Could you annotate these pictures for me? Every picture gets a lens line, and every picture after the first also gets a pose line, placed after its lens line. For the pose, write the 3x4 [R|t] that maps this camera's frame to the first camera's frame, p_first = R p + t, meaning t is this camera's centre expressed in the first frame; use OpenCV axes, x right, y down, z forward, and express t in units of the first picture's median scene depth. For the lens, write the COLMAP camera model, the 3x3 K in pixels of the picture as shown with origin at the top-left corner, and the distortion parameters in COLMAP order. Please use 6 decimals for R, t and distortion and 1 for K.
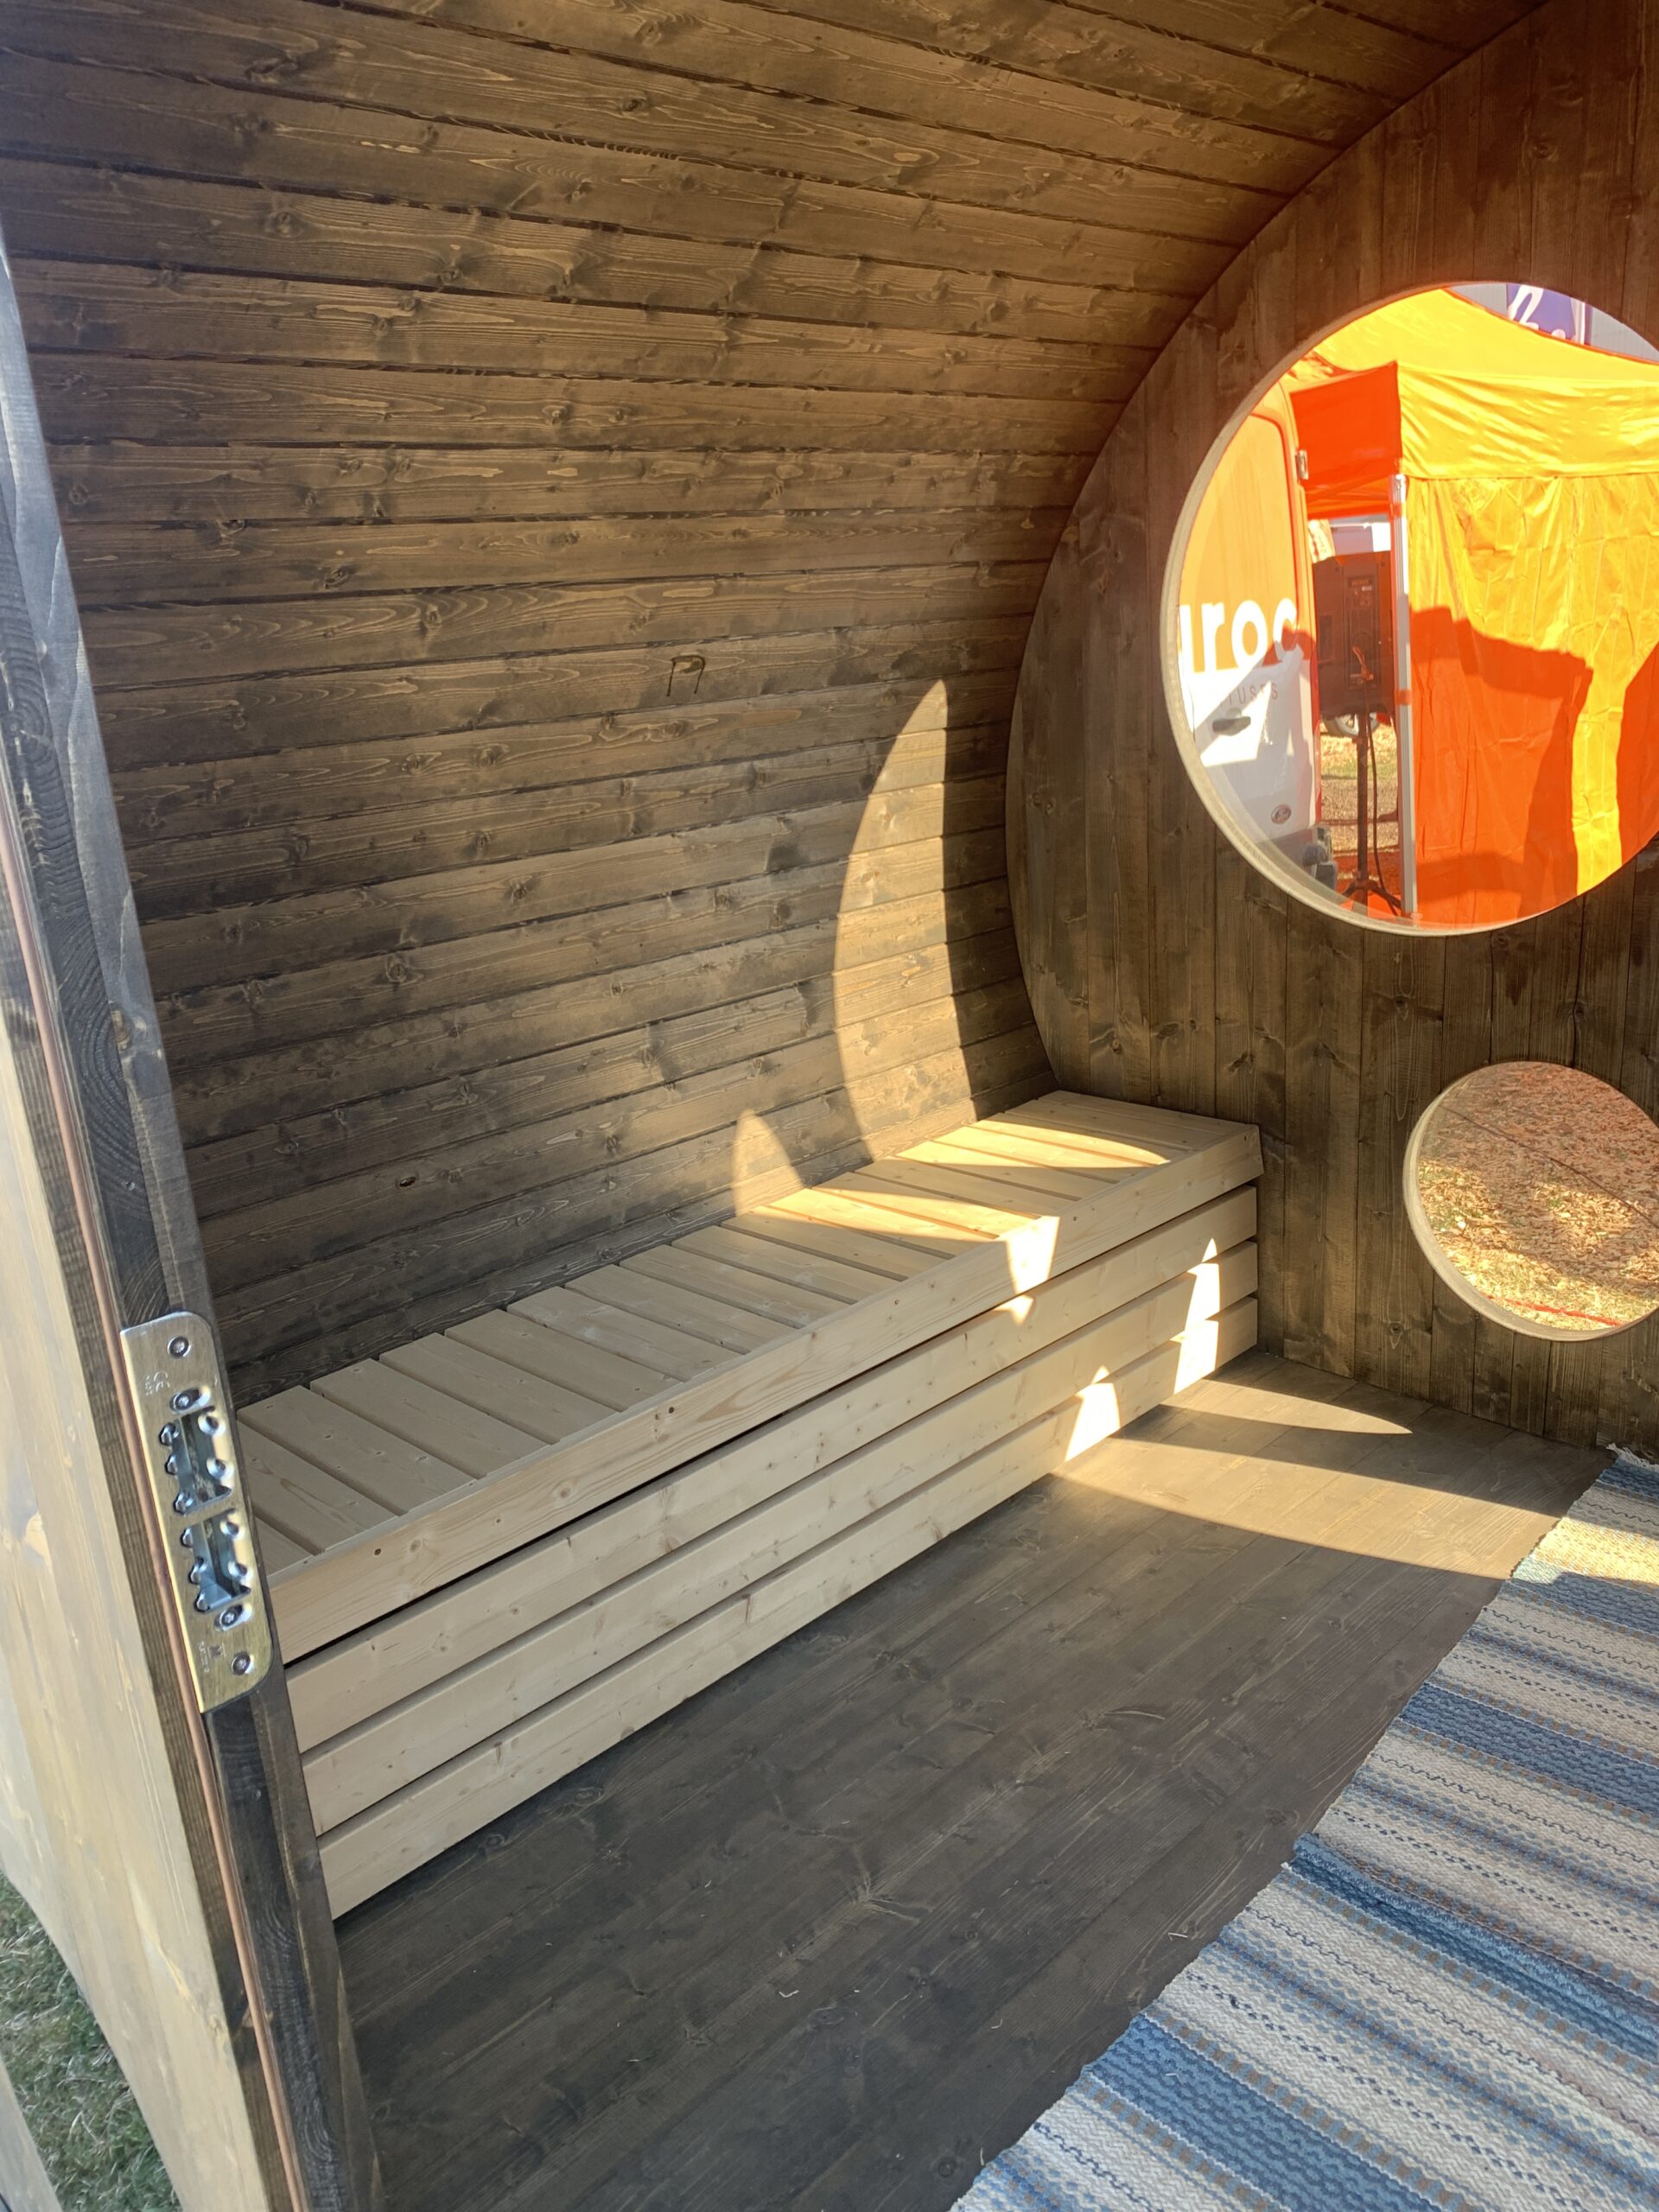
lens RADIAL K [[1694.2, 0, 832.5], [0, 1694.2, 1109.9], [0, 0, 1]] dist [-0.001755, -0.004487]
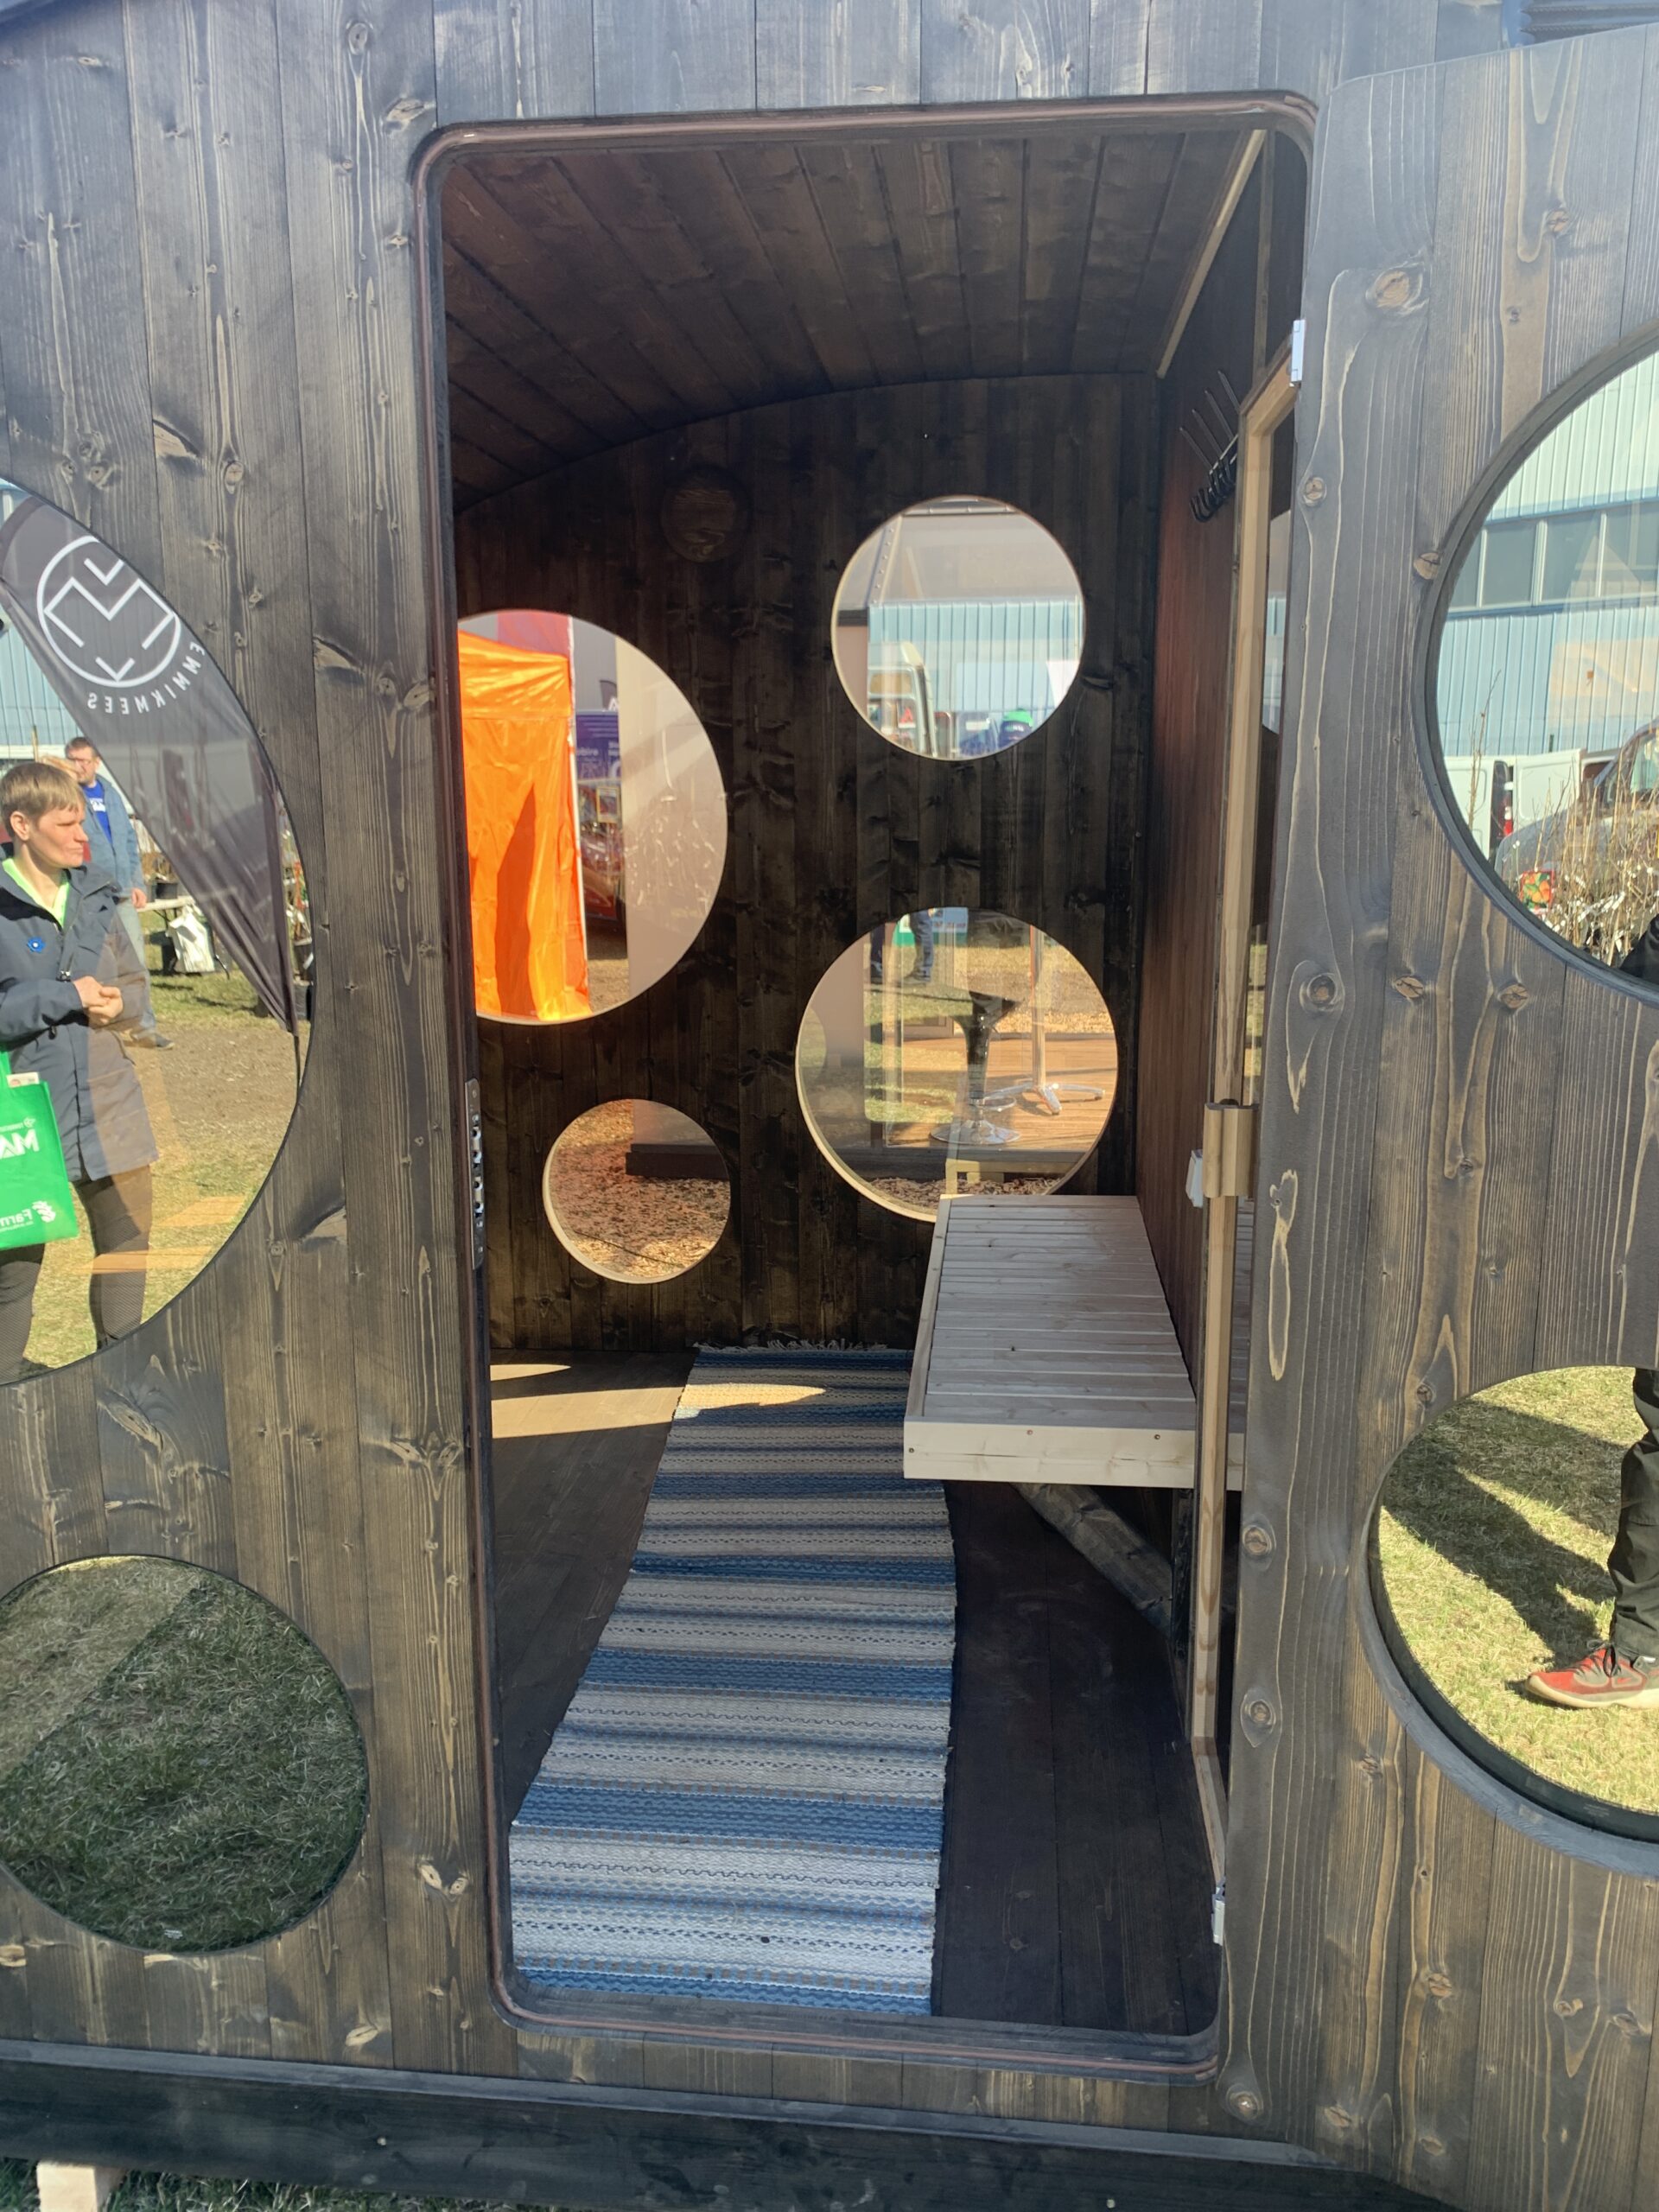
lens RADIAL K [[1694.2, 0, 825.3], [0, 1694.2, 1105.8], [0, 0, 1]] dist [-0.001755, -0.004487]
pose [[0.770737, -0.069689, 0.633331, -0.431445], [0.145151, 0.987068, -0.068030, 0.110814], [-0.620400, 0.144362, 0.770885, -0.310020]]
